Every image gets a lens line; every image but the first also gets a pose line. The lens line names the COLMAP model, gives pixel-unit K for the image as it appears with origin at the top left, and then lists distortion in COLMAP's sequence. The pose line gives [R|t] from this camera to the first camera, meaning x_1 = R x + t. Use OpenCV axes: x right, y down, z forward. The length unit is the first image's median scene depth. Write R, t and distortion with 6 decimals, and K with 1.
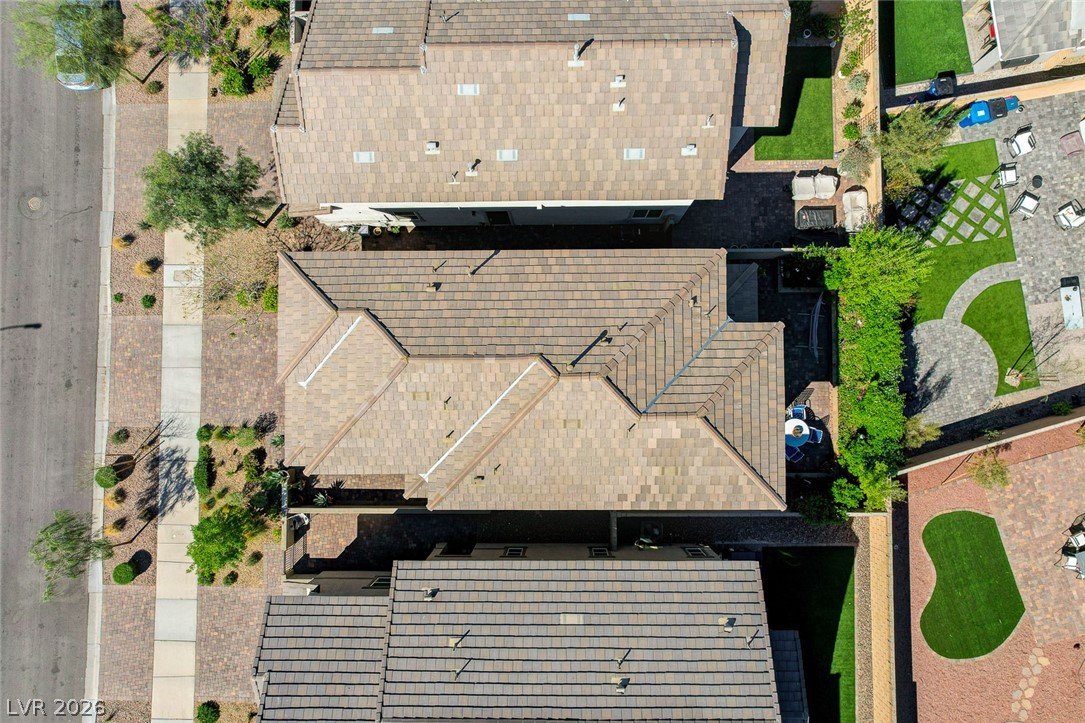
lens RADIAL K [[690.4, 0, 542.5], [0, 690.4, 361.5], [0, 0, 1]] dist [-0.041011, 0.054275]
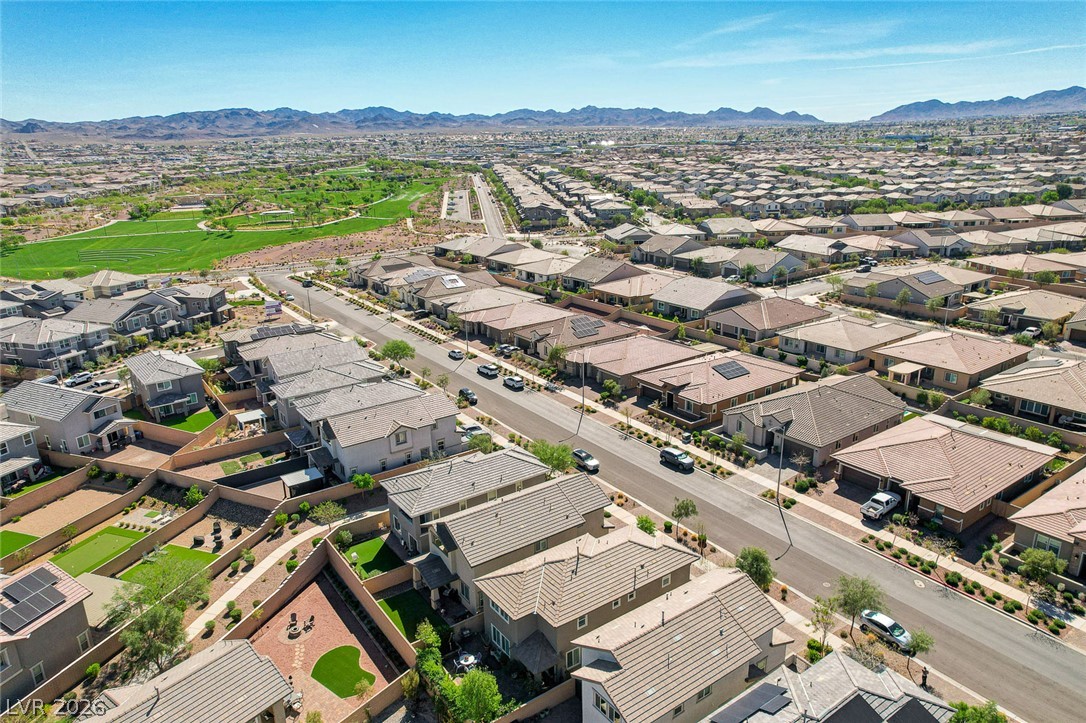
lens RADIAL K [[710.3, 0, 543.0], [0, 710.3, 361.5], [0, 0, 1]] dist [-0.041342, 0.056297]
pose [[-0.817689, 0.206717, -0.537264, 1.130802], [-0.572216, -0.189936, 0.797805, -1.503124], [0.062874, 0.959788, 0.273595, -0.348894]]
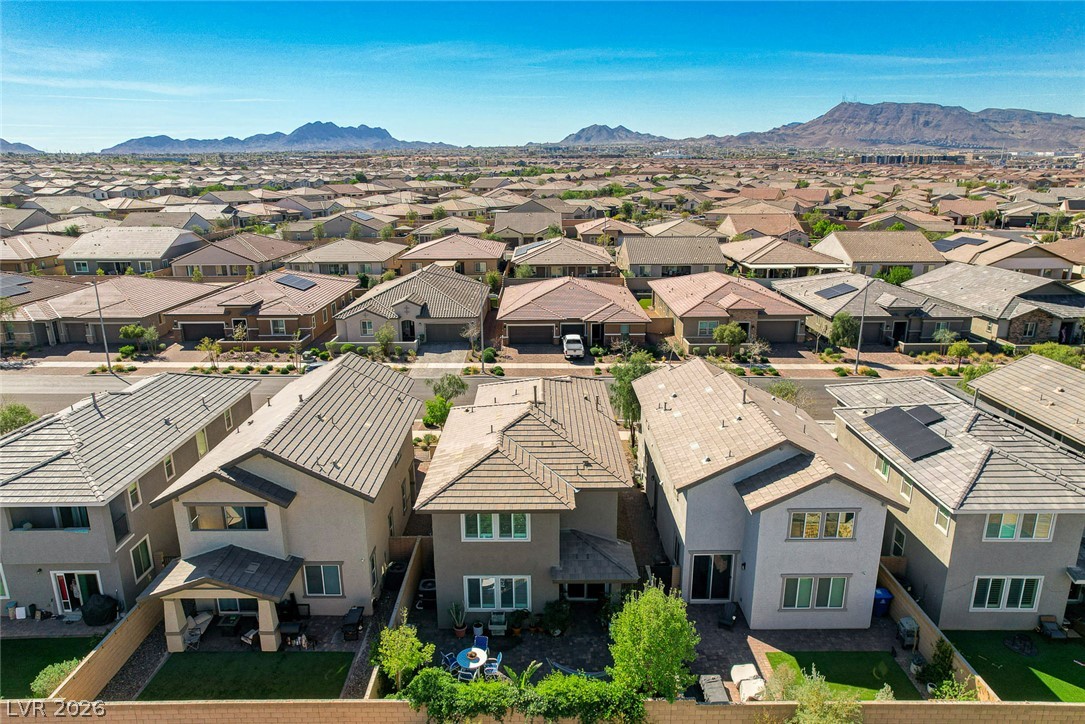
lens RADIAL K [[709.7, 0, 542.5], [0, 709.7, 362.0], [0, 0, 1]] dist [-0.041342, 0.056297]
pose [[-0.002240, 0.285187, -0.958469, 1.211497], [-0.998939, 0.043452, 0.015264, -0.025190], [0.046001, 0.957486, 0.284788, 0.364678]]
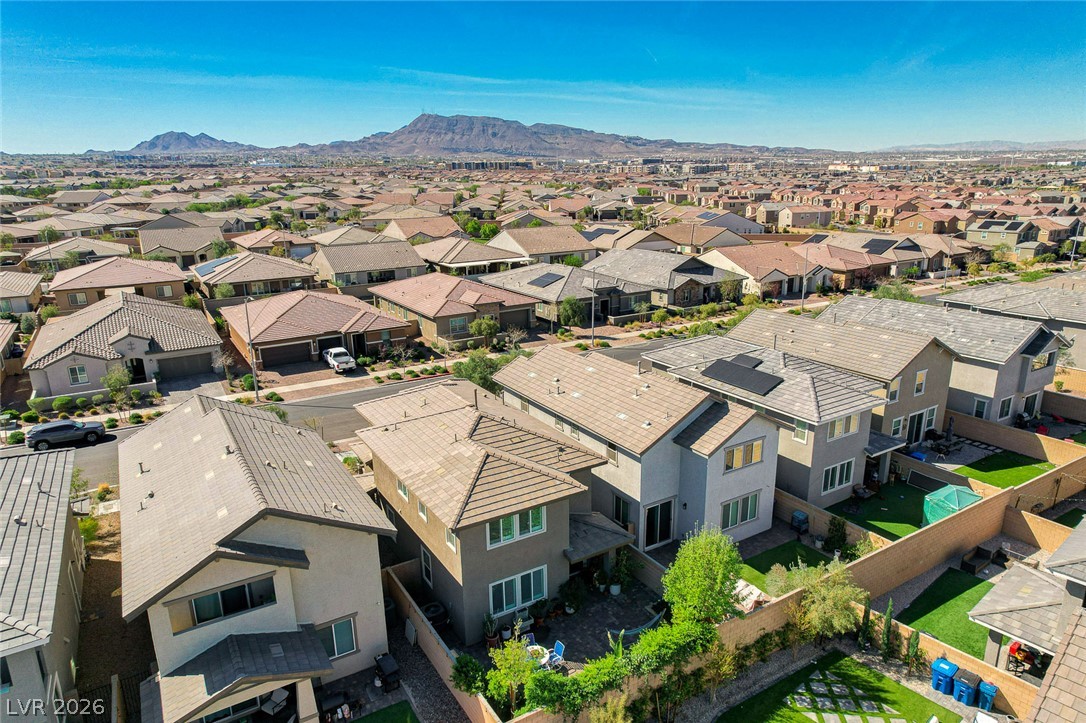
lens RADIAL K [[691.0, 0, 543.0], [0, 691.0, 361.5], [0, 0, 1]] dist [-0.041011, 0.054275]
pose [[0.517296, 0.240224, -0.821400, 1.090437], [-0.854828, 0.190916, -0.482514, 0.487774], [0.040907, 0.951758, 0.304110, 0.343655]]
